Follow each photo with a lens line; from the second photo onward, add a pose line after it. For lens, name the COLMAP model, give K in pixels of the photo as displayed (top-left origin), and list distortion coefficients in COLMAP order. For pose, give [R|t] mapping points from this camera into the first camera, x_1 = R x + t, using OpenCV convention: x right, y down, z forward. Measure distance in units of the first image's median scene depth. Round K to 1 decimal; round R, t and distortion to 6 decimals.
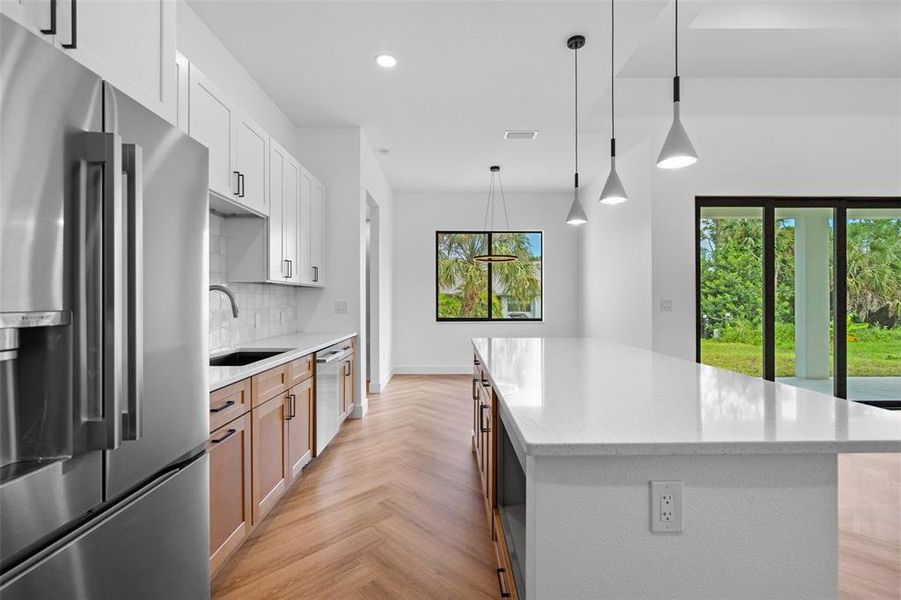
lens RADIAL K [[404.7, 0, 453.9], [0, 404.7, 300.3], [0, 0, 1]] dist [-0.003902, 0.000101]
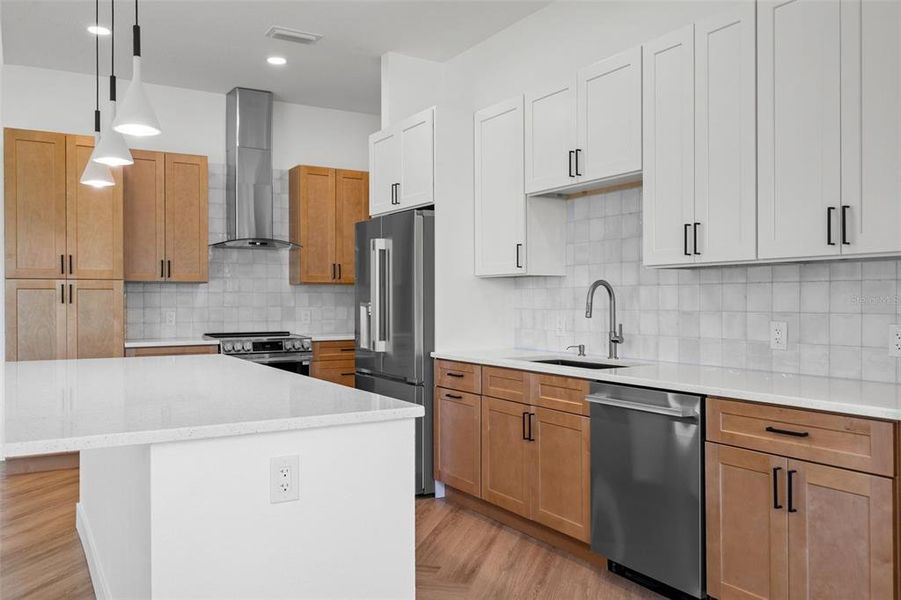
lens RADIAL K [[724.7, 0, 447.1], [0, 724.7, 297.7], [0, 0, 1]] dist [0.011168, 0.002404]
pose [[-0.868008, 0.003163, -0.496540, 0.491025], [0.004480, 0.999989, -0.001461, 0.002364], [0.496530, -0.003493, -0.868013, 2.272932]]
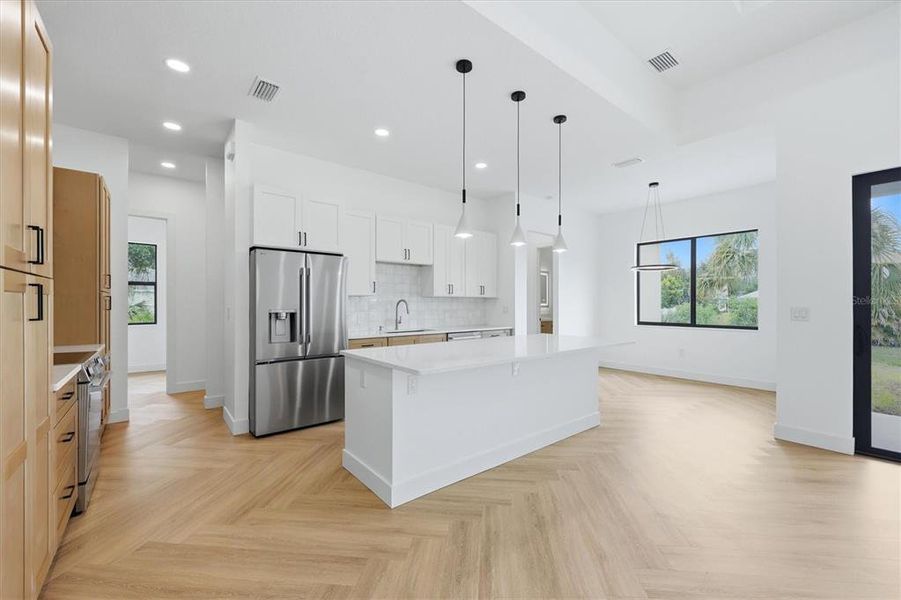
lens RADIAL K [[366.9, 0, 453.4], [0, 366.9, 303.7], [0, 0, 1]] dist [-0.001000, -0.000136]
pose [[0.623707, 0.002653, -0.781654, 1.254794], [-0.001553, 0.999996, 0.002154, -0.019160], [0.781657, -0.000129, 0.623708, -0.069272]]
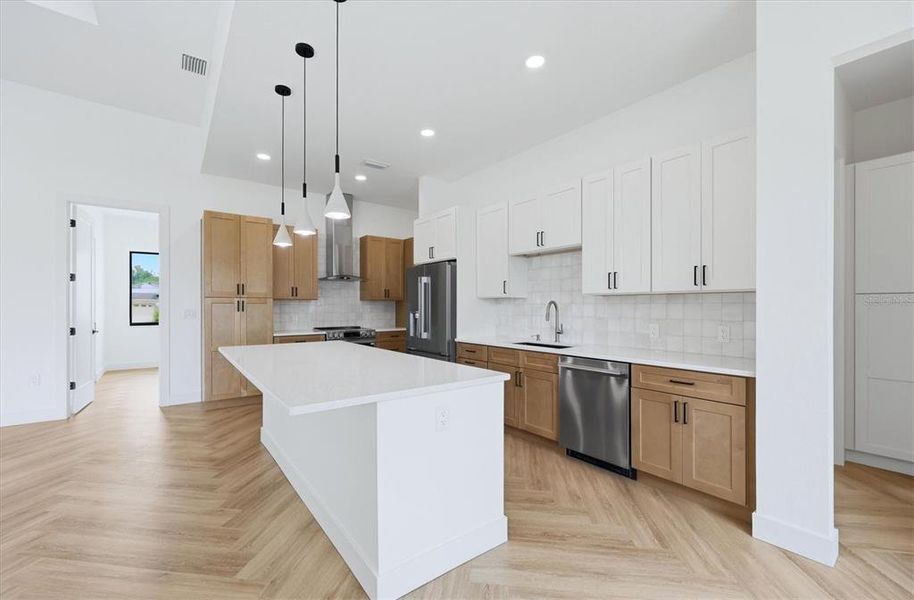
lens RADIAL K [[377.1, 0, 455.7], [0, 377.1, 306.1], [0, 0, 1]] dist [0.000017, -0.000146]
pose [[-0.804498, 0.001846, -0.593953, 0.669315], [0.001690, 0.999998, 0.000818, -0.017602], [0.593953, -0.000346, -0.804499, 2.081012]]
